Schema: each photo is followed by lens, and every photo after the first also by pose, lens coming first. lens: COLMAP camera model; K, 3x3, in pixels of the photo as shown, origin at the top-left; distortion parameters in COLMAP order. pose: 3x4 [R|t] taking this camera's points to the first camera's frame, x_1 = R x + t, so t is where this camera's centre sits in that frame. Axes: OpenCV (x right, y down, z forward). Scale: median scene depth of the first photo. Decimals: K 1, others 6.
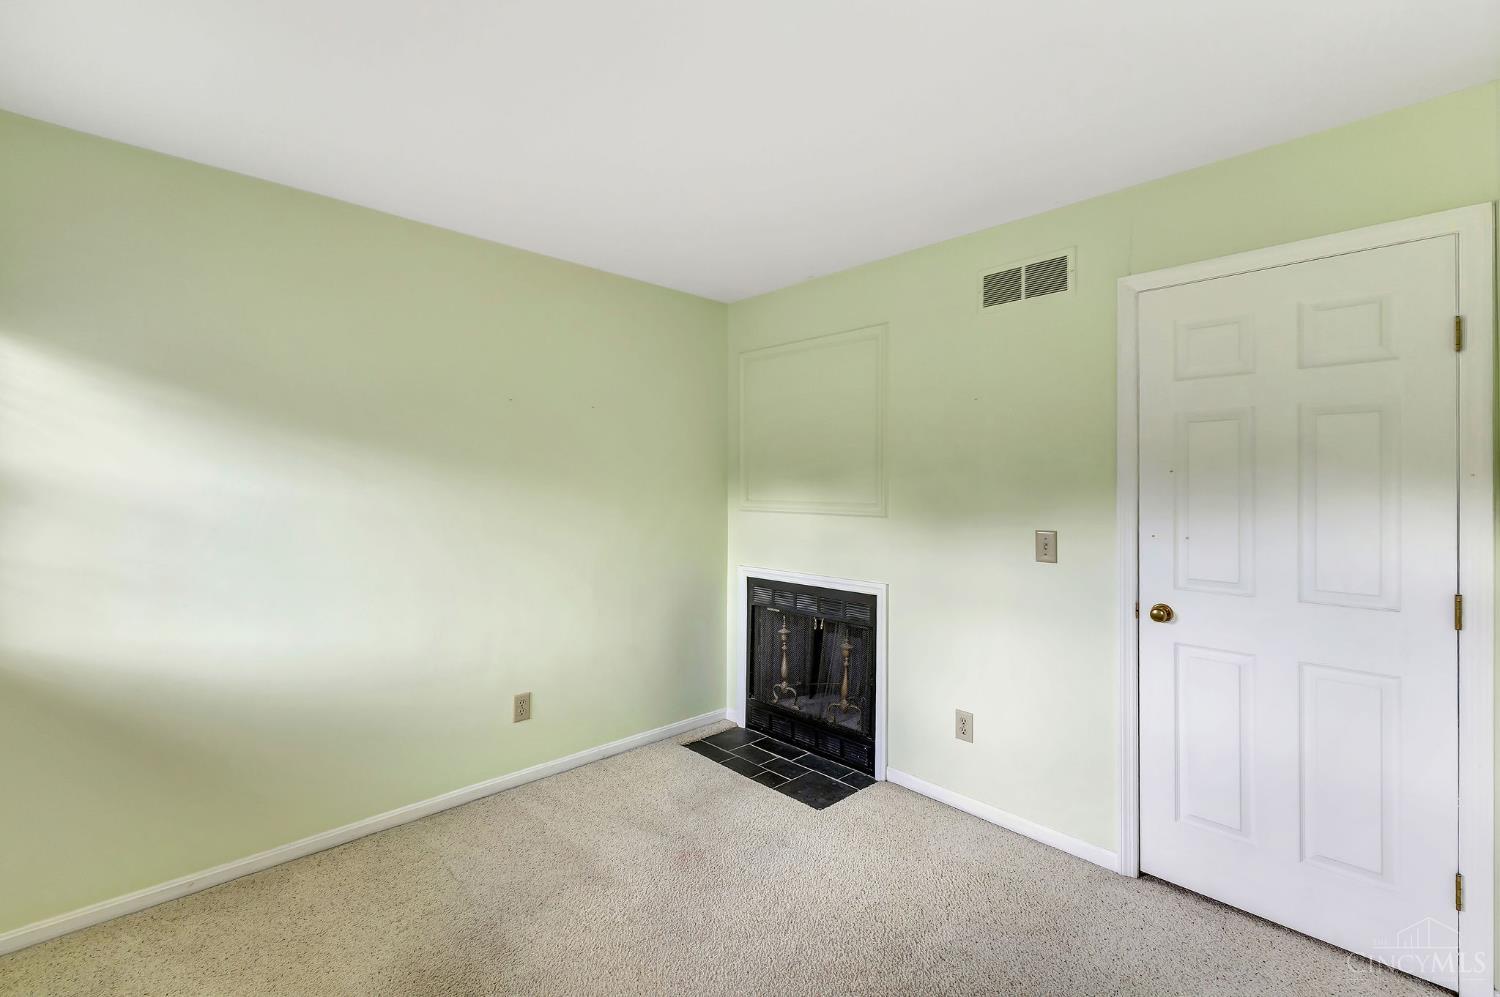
lens RADIAL K [[652.7, 0, 751.7], [0, 652.7, 483.2], [0, 0, 1]] dist [0.002032, 0.000152]
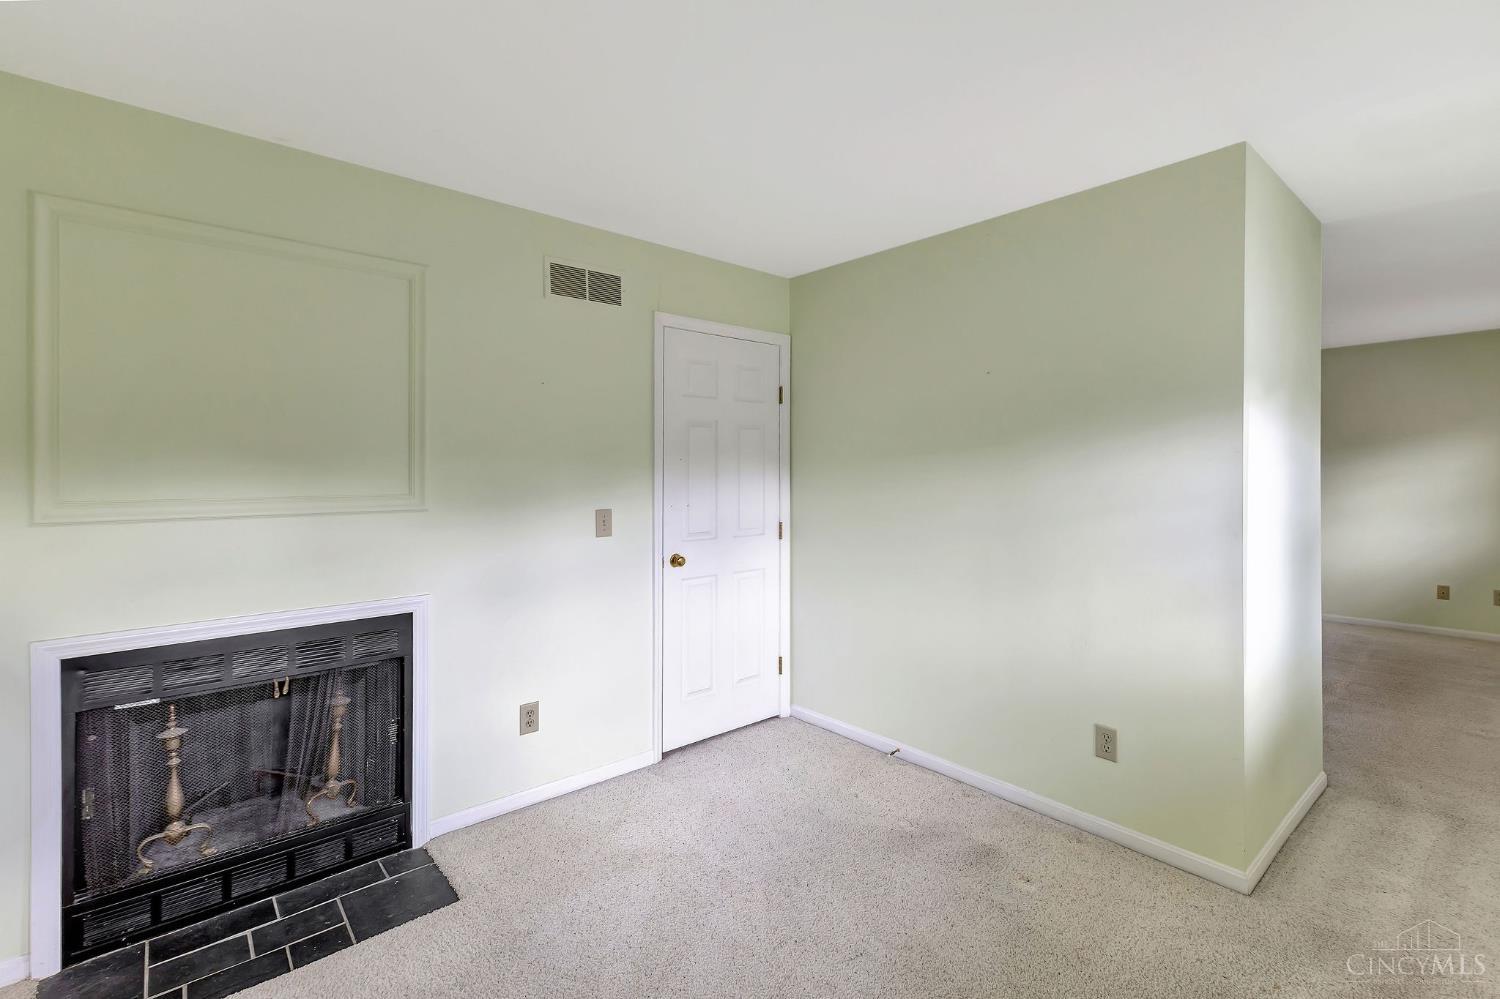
lens RADIAL K [[665.9, 0, 749.7], [0, 665.9, 476.2], [0, 0, 1]] dist [-0.000930, -0.000341]
pose [[0.051111, -0.012402, 0.998616, -0.687327], [0.002884, 0.999921, 0.012271, 0.001389], [-0.998689, 0.002253, 0.051142, 0.666481]]
